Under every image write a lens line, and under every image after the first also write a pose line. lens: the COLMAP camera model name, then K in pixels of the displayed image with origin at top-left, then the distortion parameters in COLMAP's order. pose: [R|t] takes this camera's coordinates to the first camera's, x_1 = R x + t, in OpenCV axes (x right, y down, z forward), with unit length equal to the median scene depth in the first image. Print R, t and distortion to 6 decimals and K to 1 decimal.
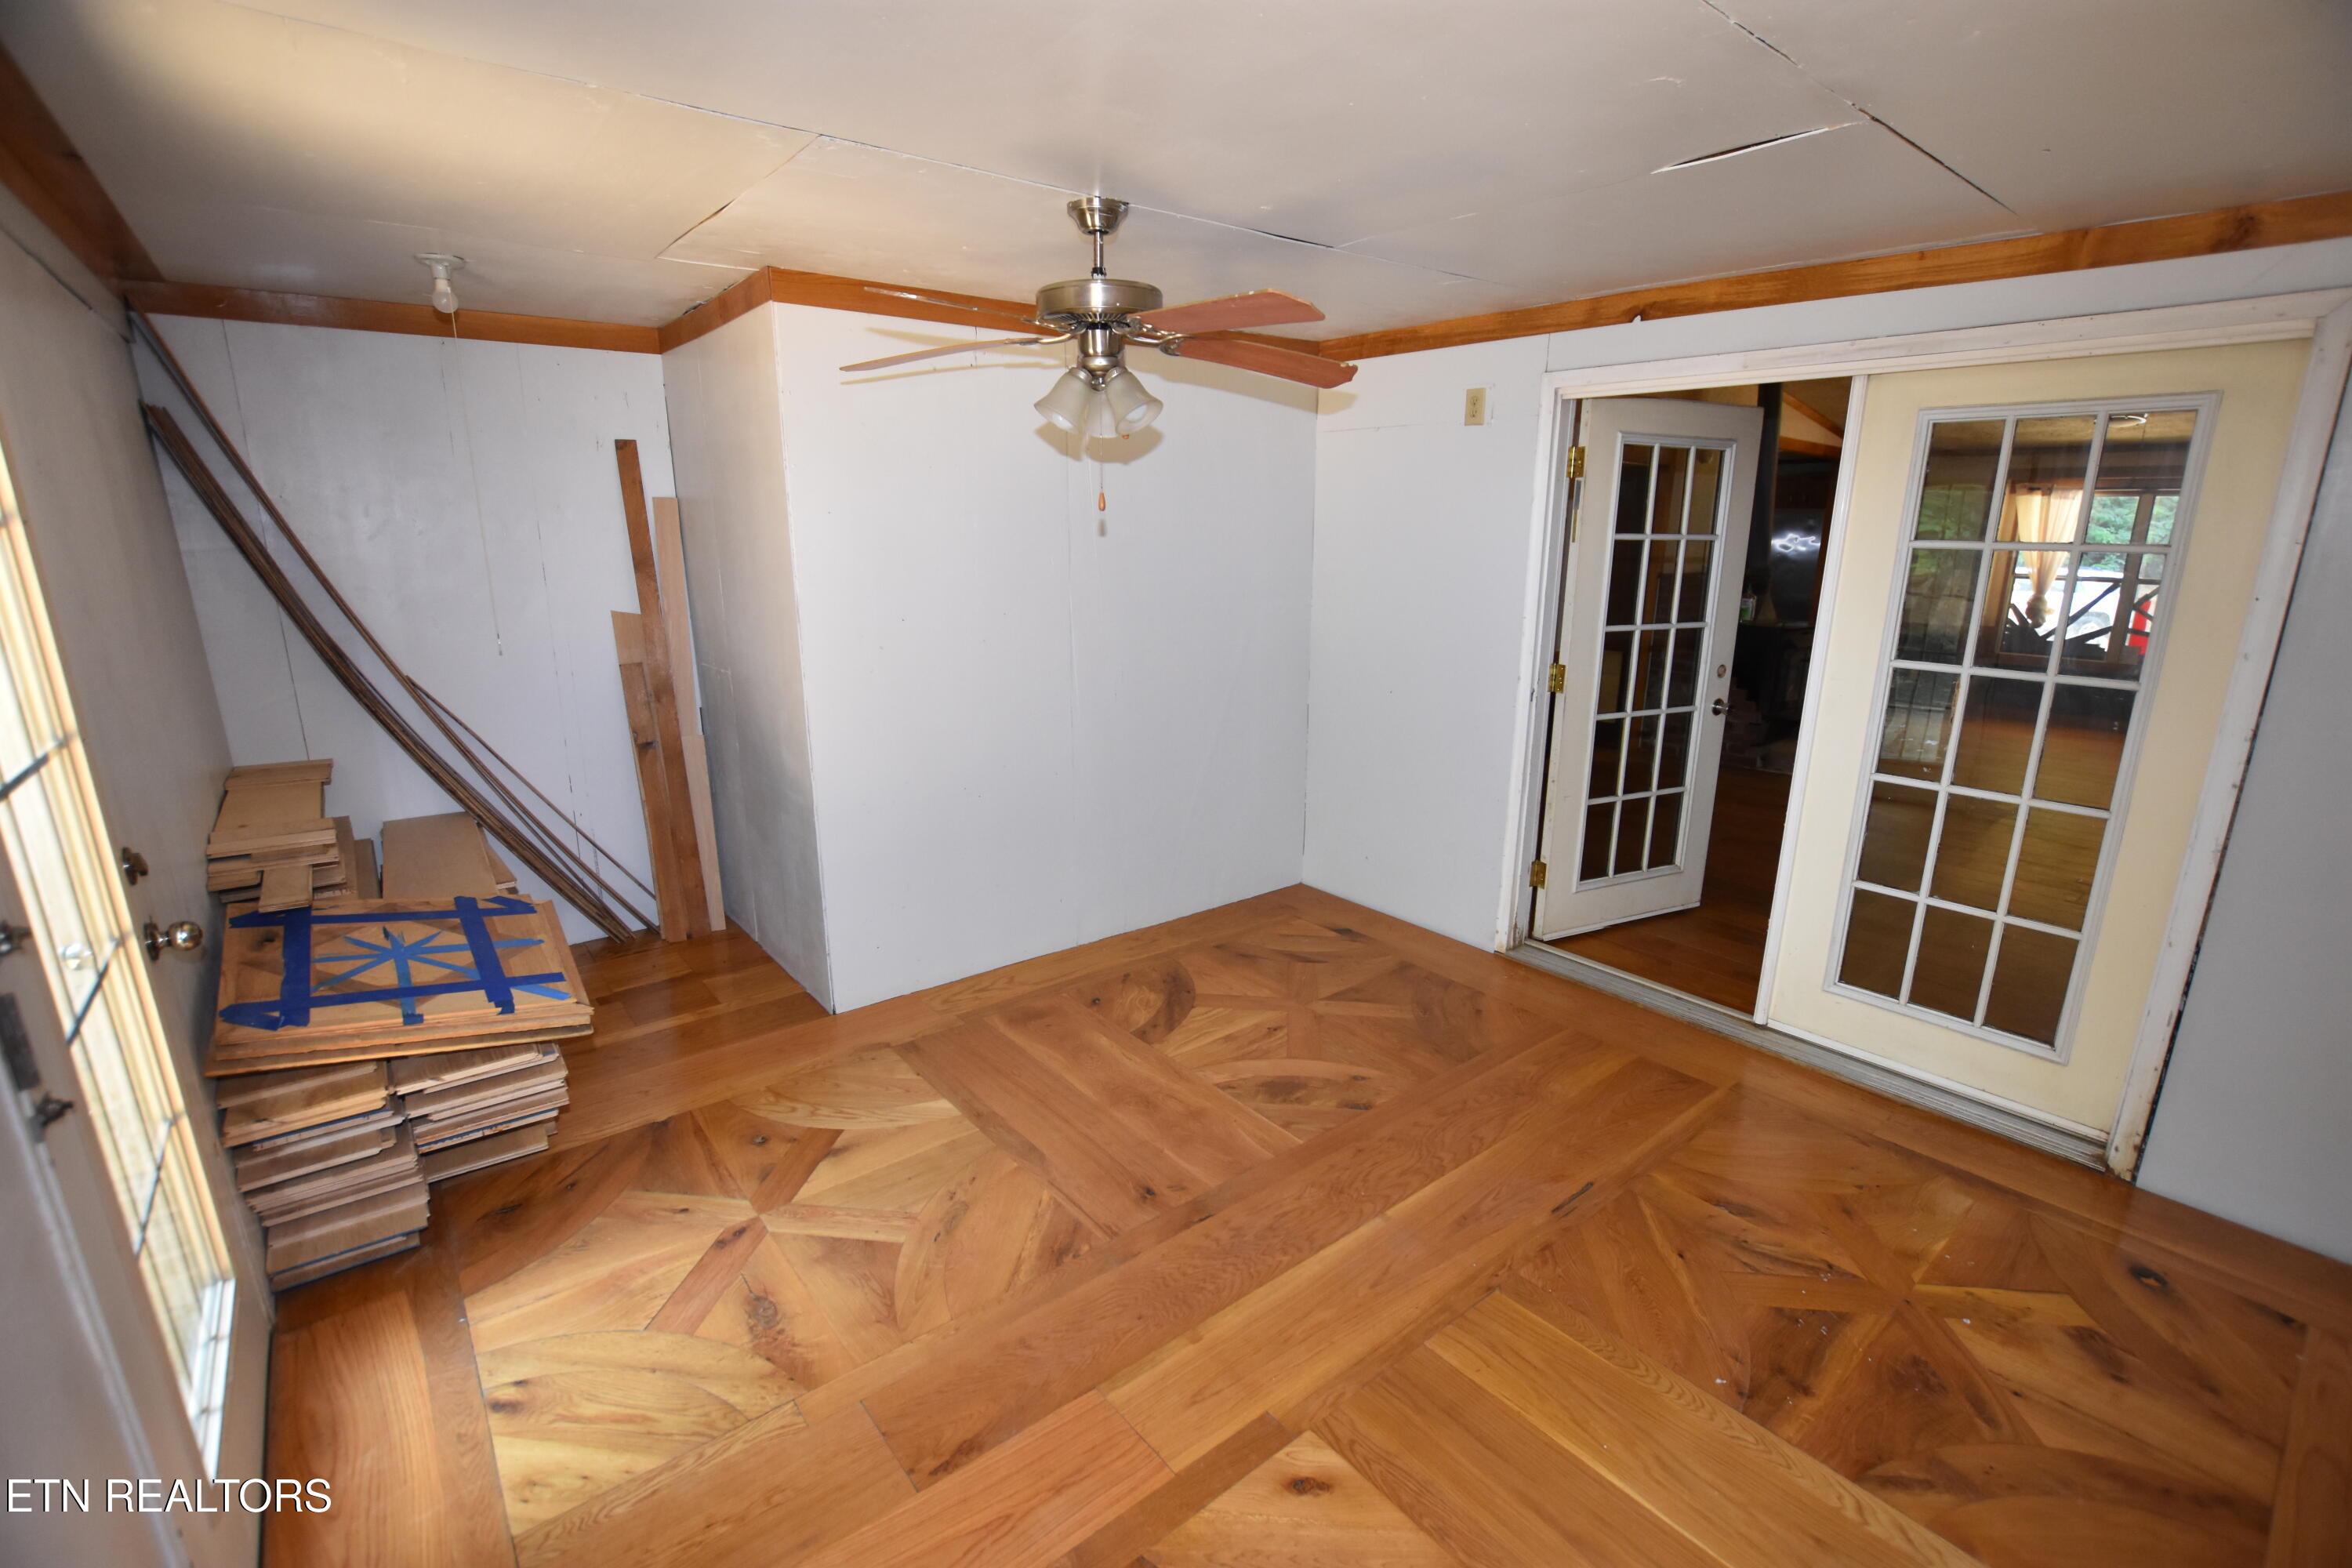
lens RADIAL K [[1034.9, 0, 1180.3], [0, 1034.9, 801.8], [0, 0, 1]] dist [-0.030546, 0.001283]
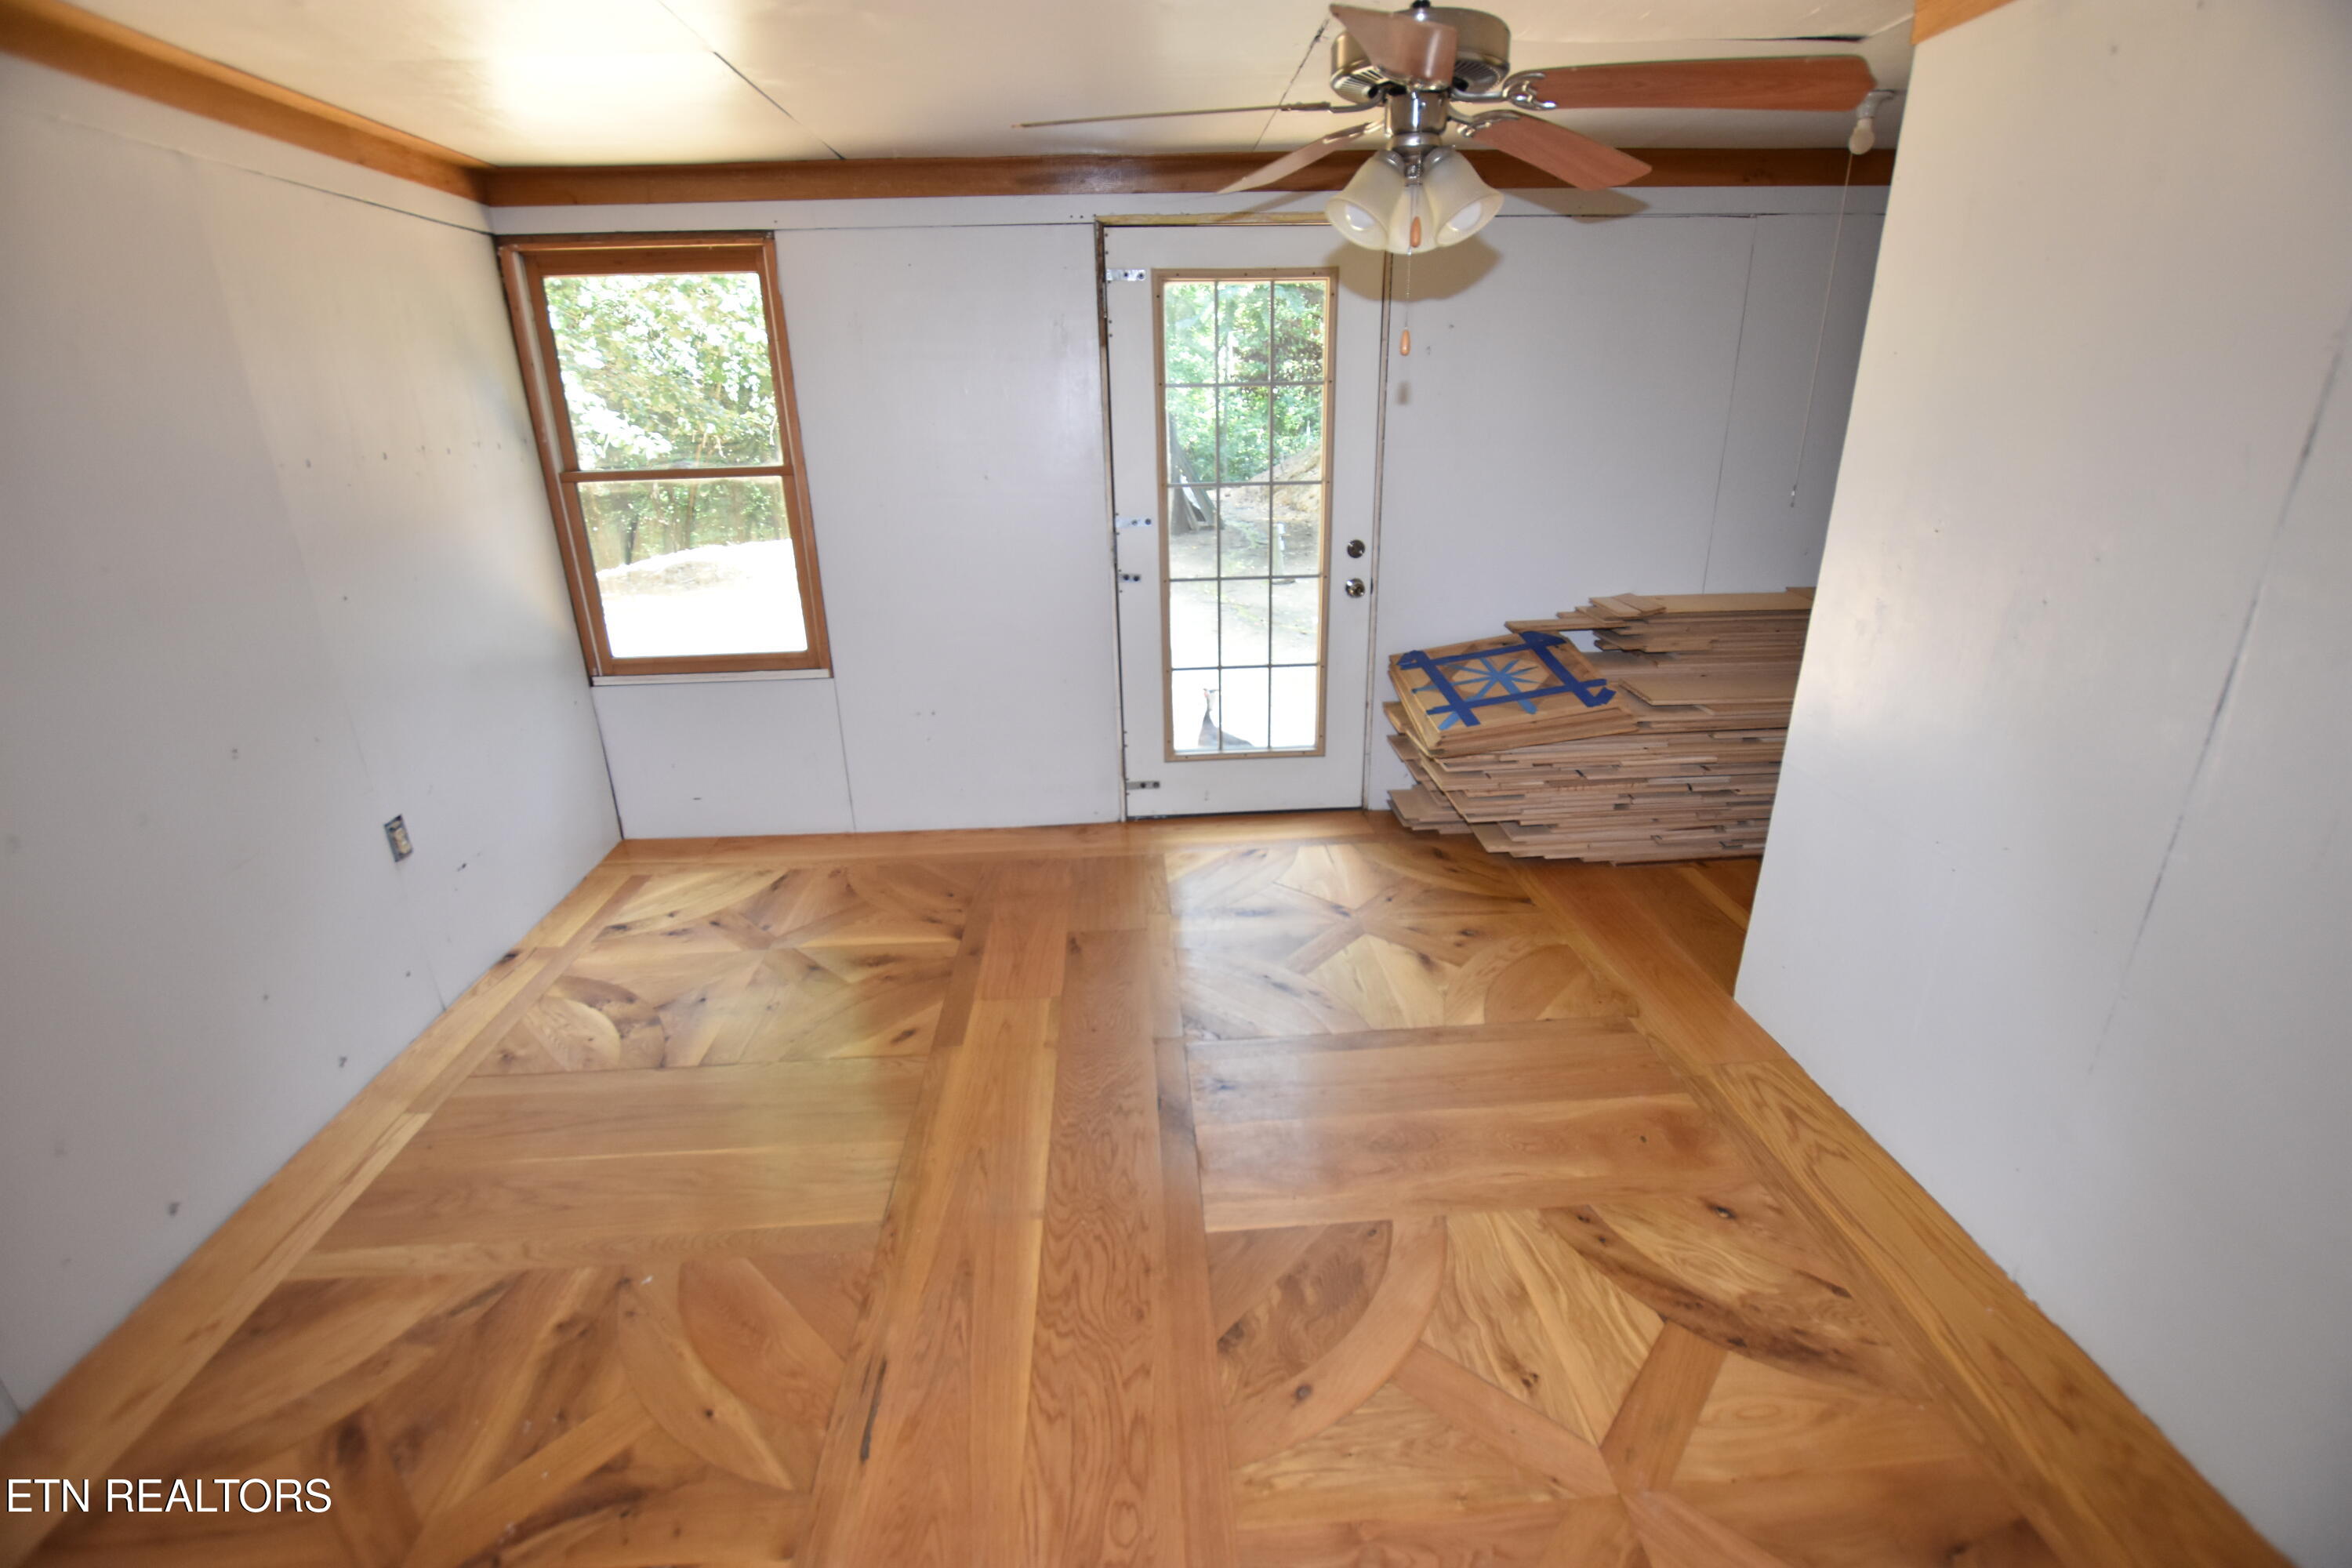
lens RADIAL K [[1034.9, 0, 1177.4], [0, 1034.9, 781.1], [0, 0, 1]] dist [-0.030546, 0.001283]
pose [[-0.587358, 0.290327, -0.755461, 0.635364], [-0.189215, 0.858314, 0.476965, -0.319968], [0.786898, 0.423093, -0.449203, 1.249216]]
